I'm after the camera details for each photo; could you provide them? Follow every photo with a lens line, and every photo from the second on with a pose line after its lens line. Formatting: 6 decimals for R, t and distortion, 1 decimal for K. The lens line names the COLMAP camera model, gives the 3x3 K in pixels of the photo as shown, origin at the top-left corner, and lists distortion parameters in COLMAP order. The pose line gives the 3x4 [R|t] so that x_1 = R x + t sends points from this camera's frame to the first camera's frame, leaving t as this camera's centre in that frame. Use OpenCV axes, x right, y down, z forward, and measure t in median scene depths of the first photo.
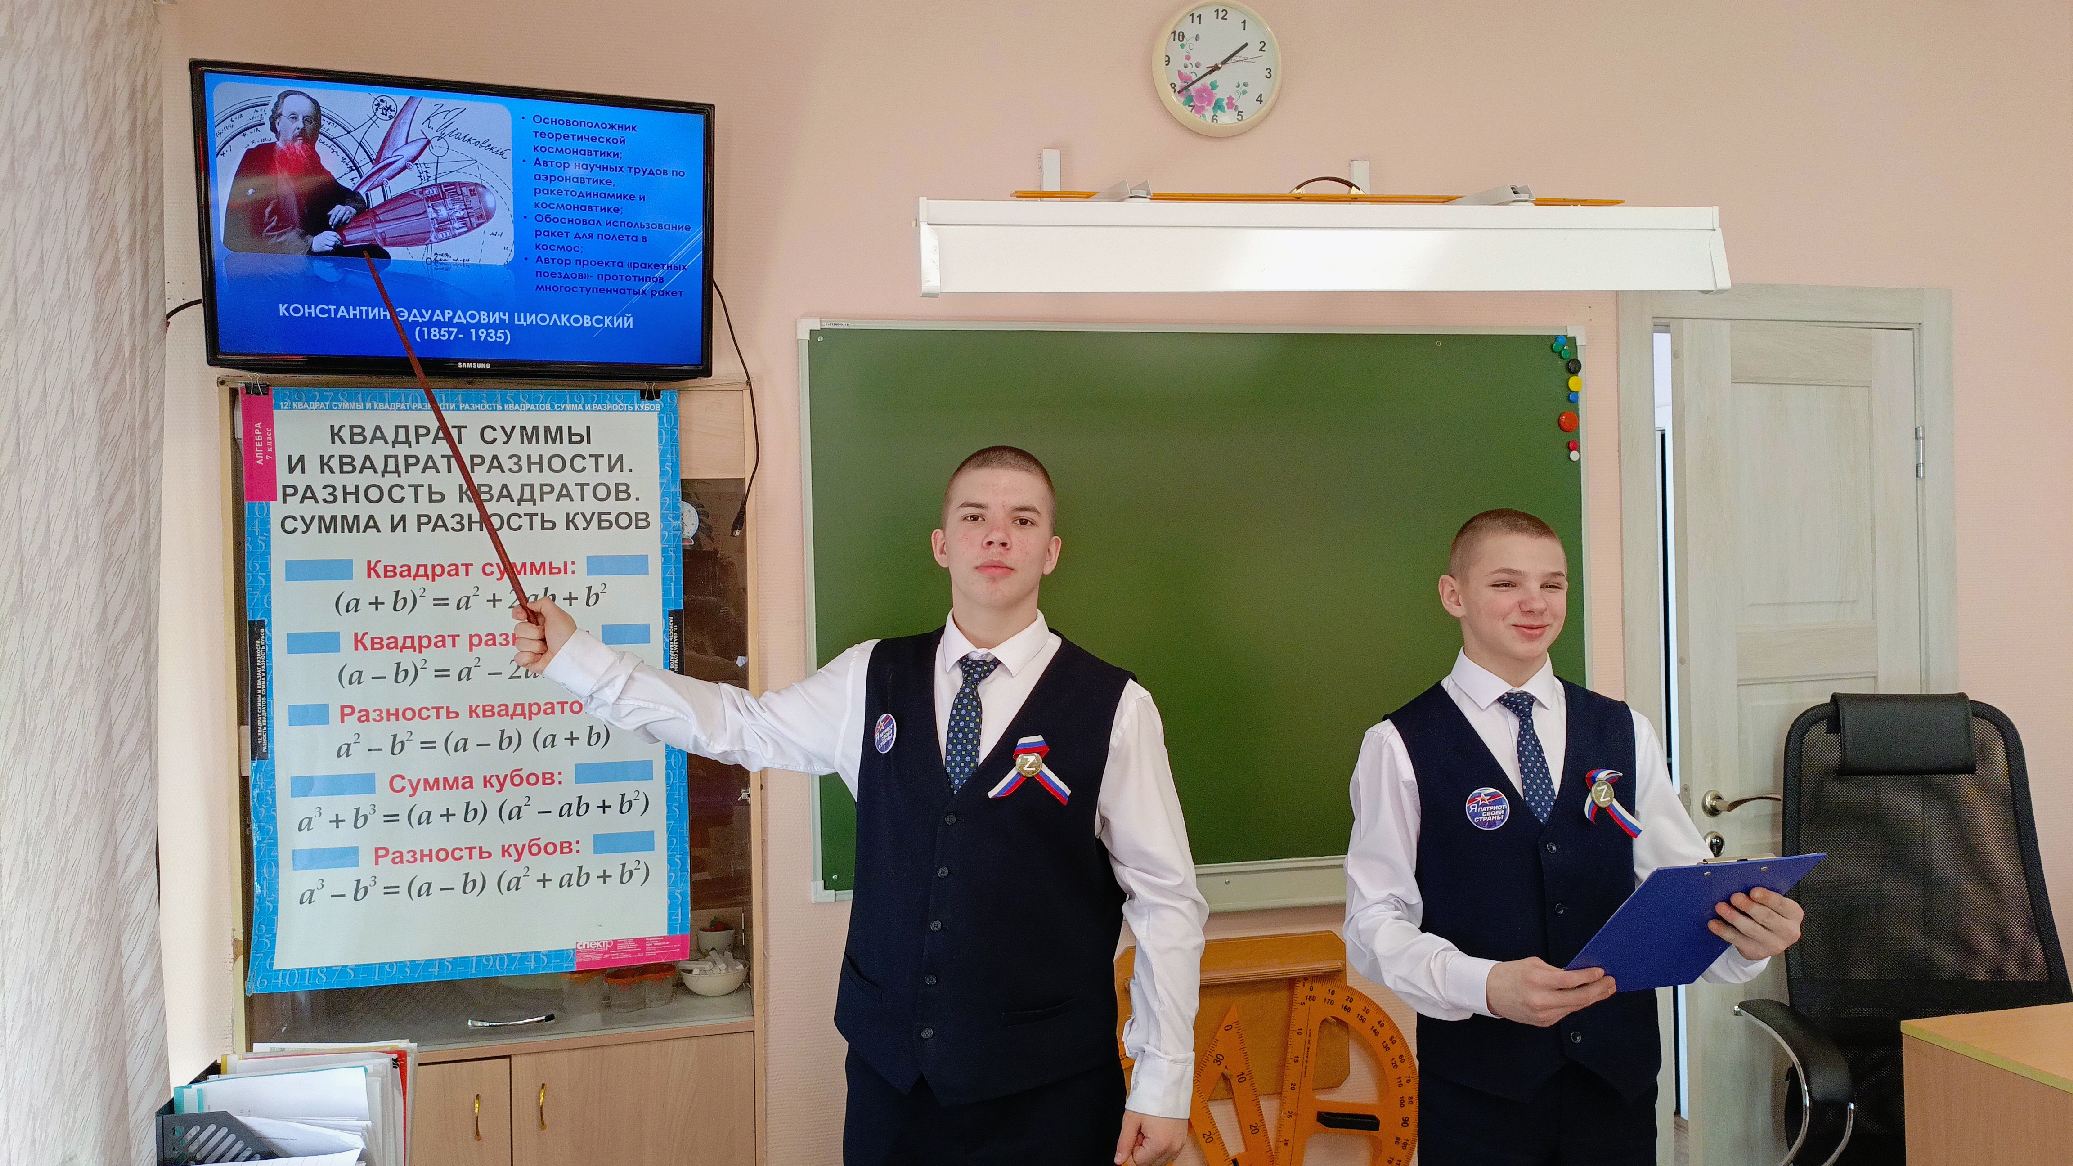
lens RADIAL K [[1517.7, 0, 1044.9], [0, 1517.7, 579.0], [0, 0, 1]] dist [0.042189, -0.069810]
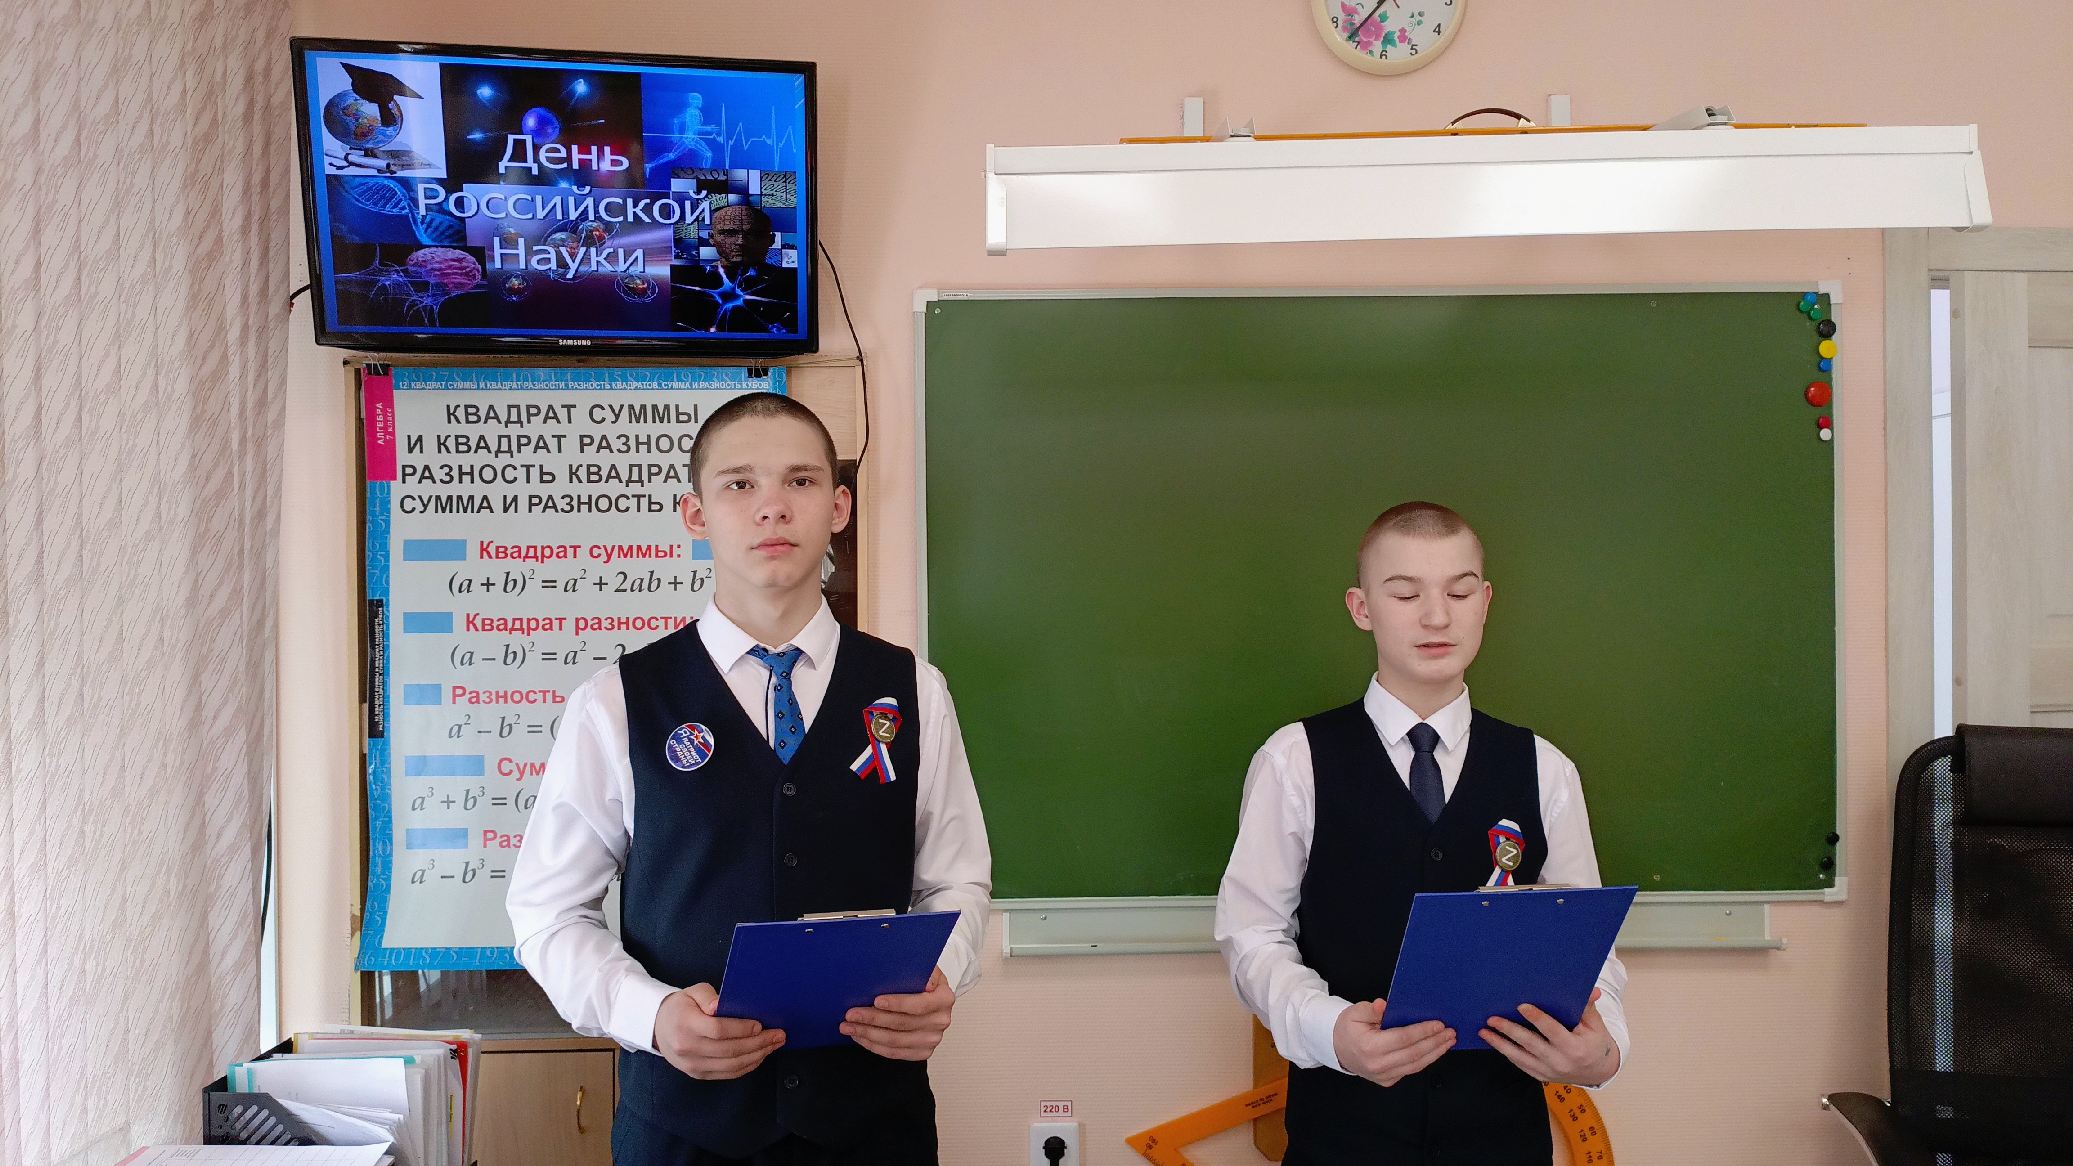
lens RADIAL K [[1517.7, 0, 1045.5], [0, 1517.7, 579.4], [0, 0, 1]] dist [0.042189, -0.069810]
pose [[0.979030, 0.016765, -0.203023, 0.118000], [-0.015784, 0.999855, 0.006451, 0.000663], [0.203101, -0.003111, 0.979153, 0.102183]]
